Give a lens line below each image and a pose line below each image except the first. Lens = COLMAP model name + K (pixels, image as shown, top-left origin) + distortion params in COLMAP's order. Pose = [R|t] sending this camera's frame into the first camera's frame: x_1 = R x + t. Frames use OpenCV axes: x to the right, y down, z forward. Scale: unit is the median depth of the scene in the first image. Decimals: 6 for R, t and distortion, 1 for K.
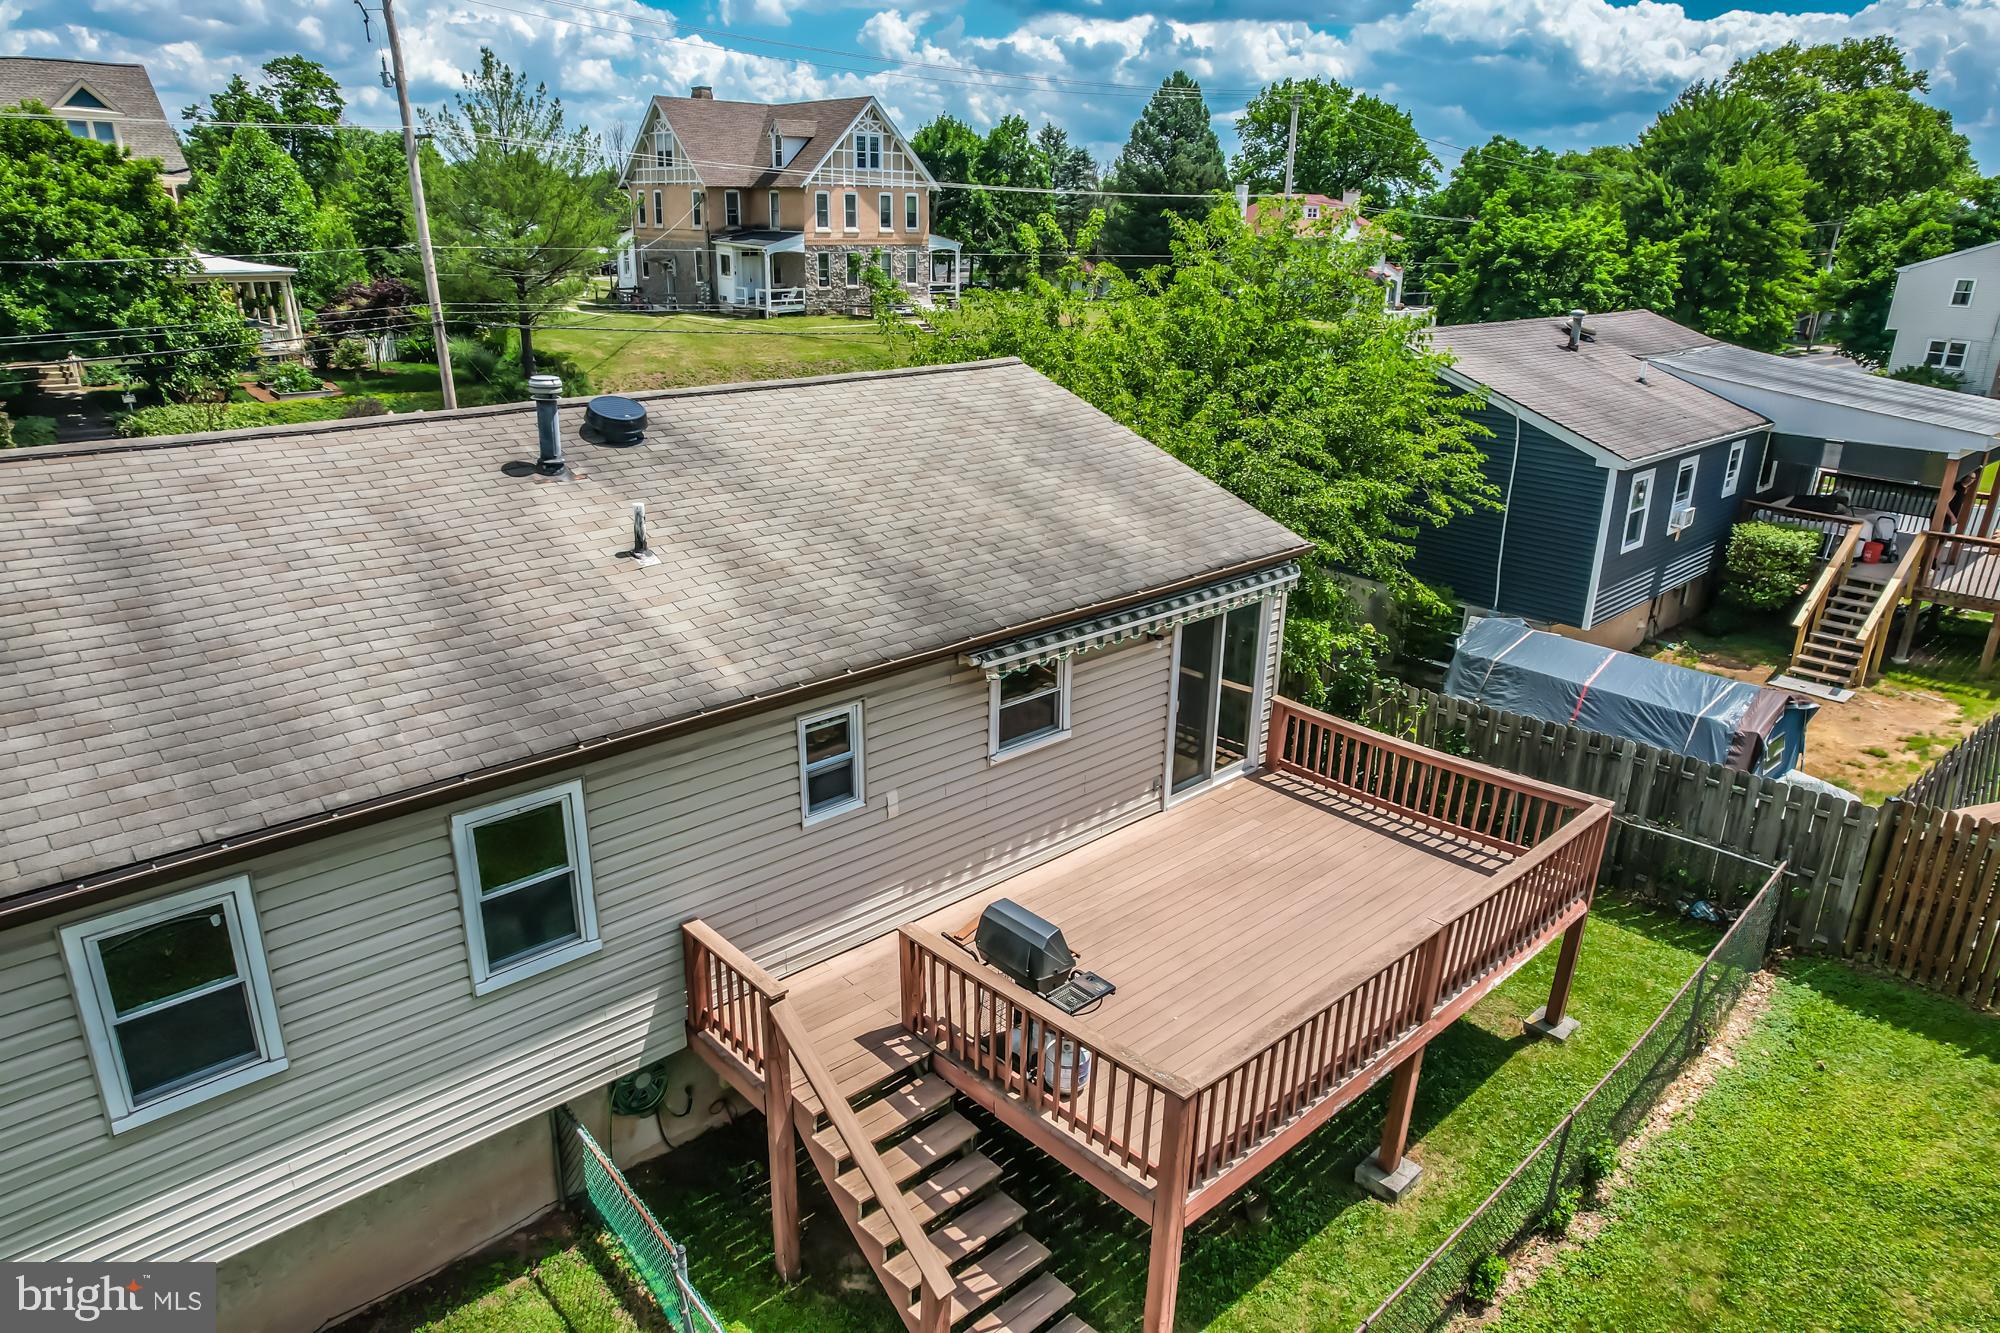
lens RADIAL K [[1282.2, 0, 1008.1], [0, 1282.2, 667.6], [0, 0, 1]] dist [-0.074091, 0.068308]
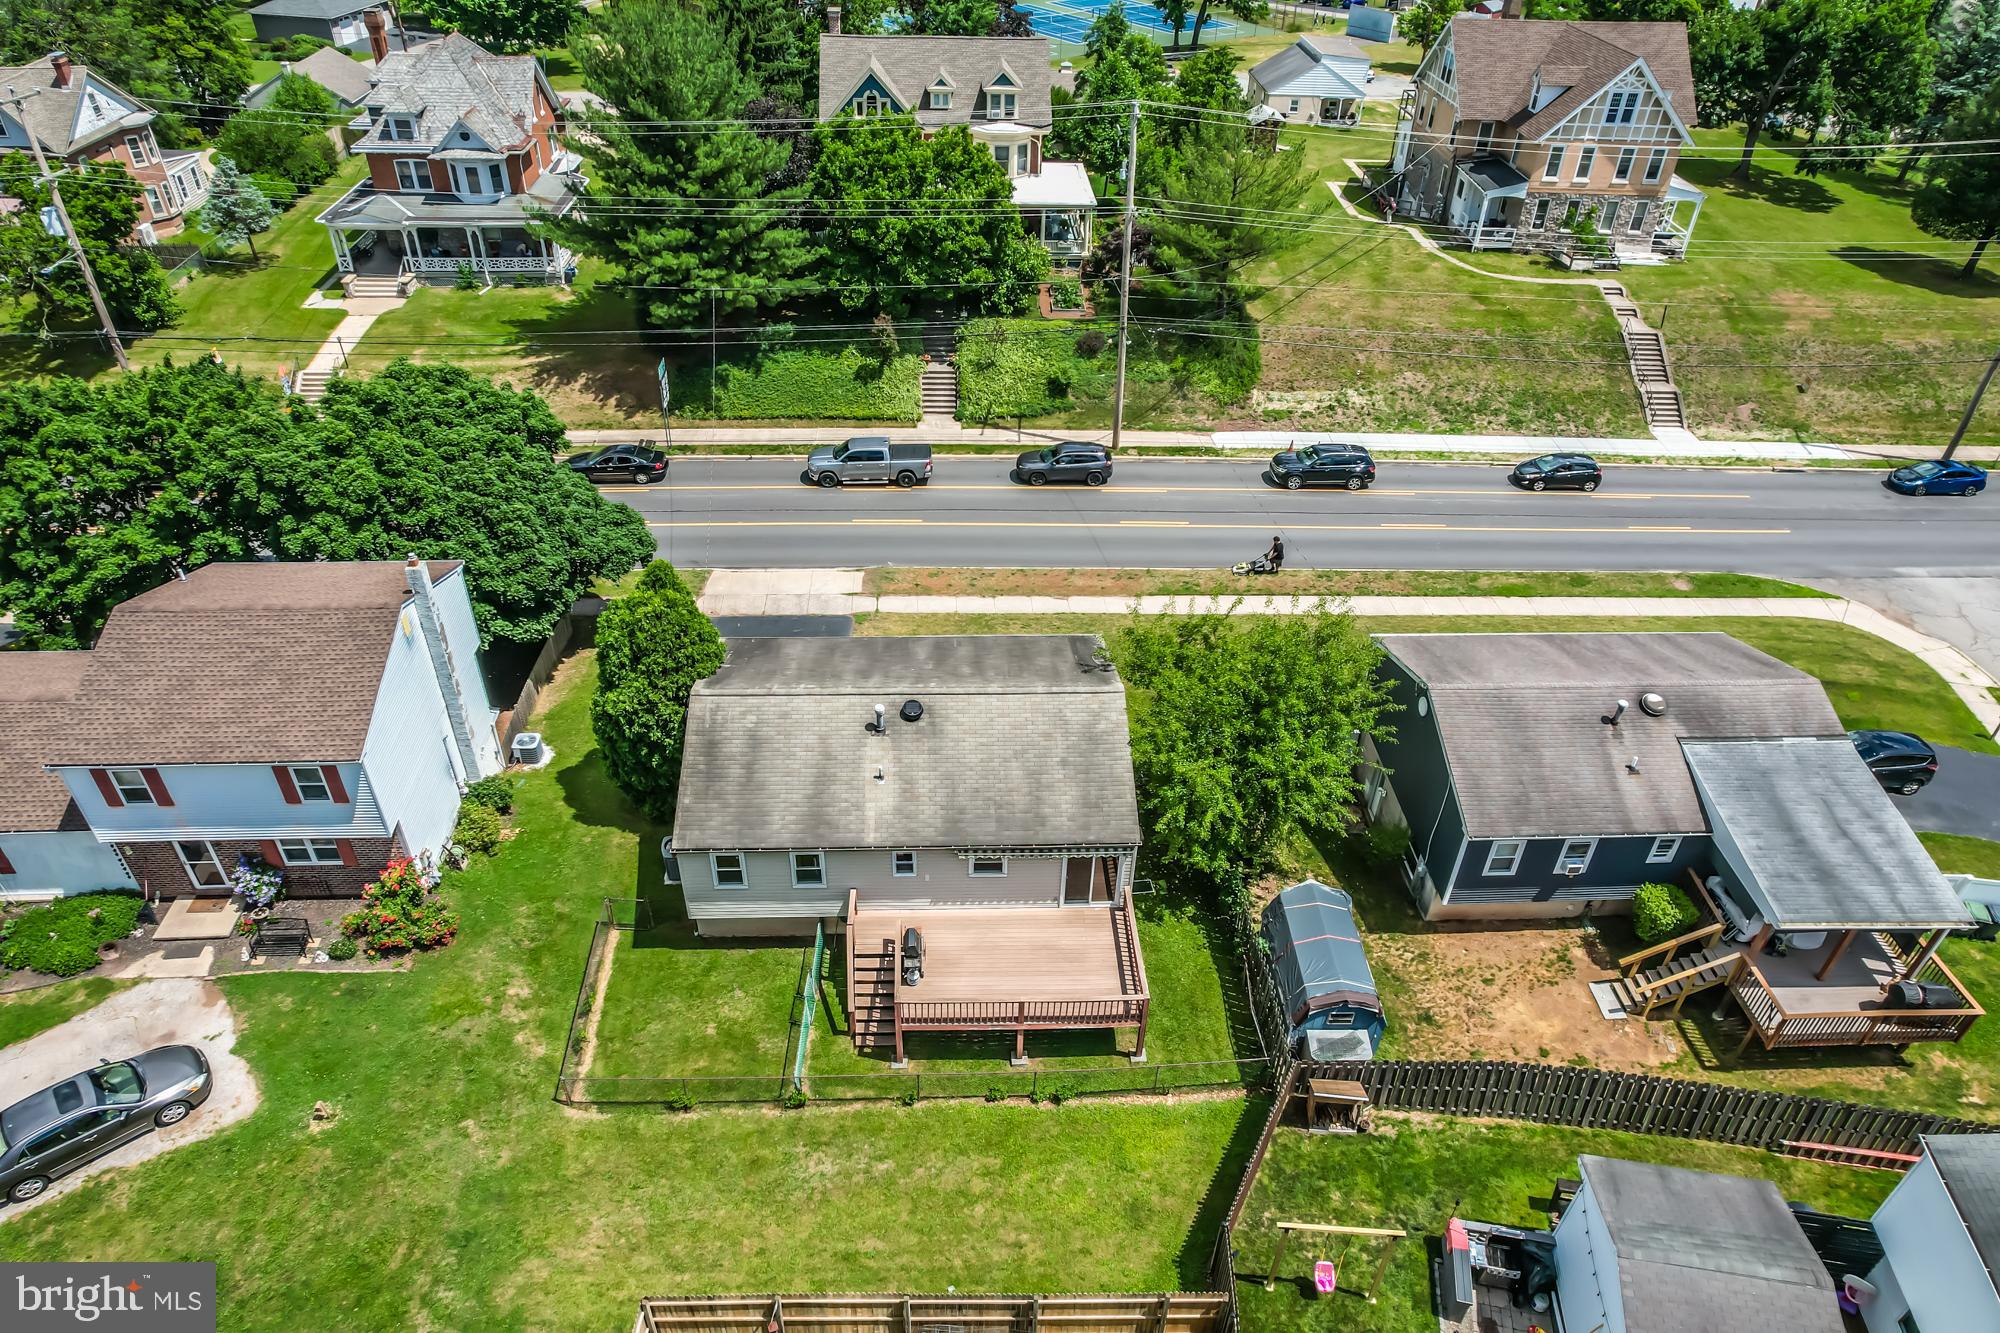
lens RADIAL K [[1272.6, 0, 1014.6], [0, 1272.6, 664.2], [0, 0, 1]] dist [-0.046206, 0.038491]
pose [[0.765670, 0.387388, -0.513497, 0.232669], [-0.235427, 0.911689, 0.336746, -0.233014], [0.598601, -0.136946, 0.789254, -0.200465]]
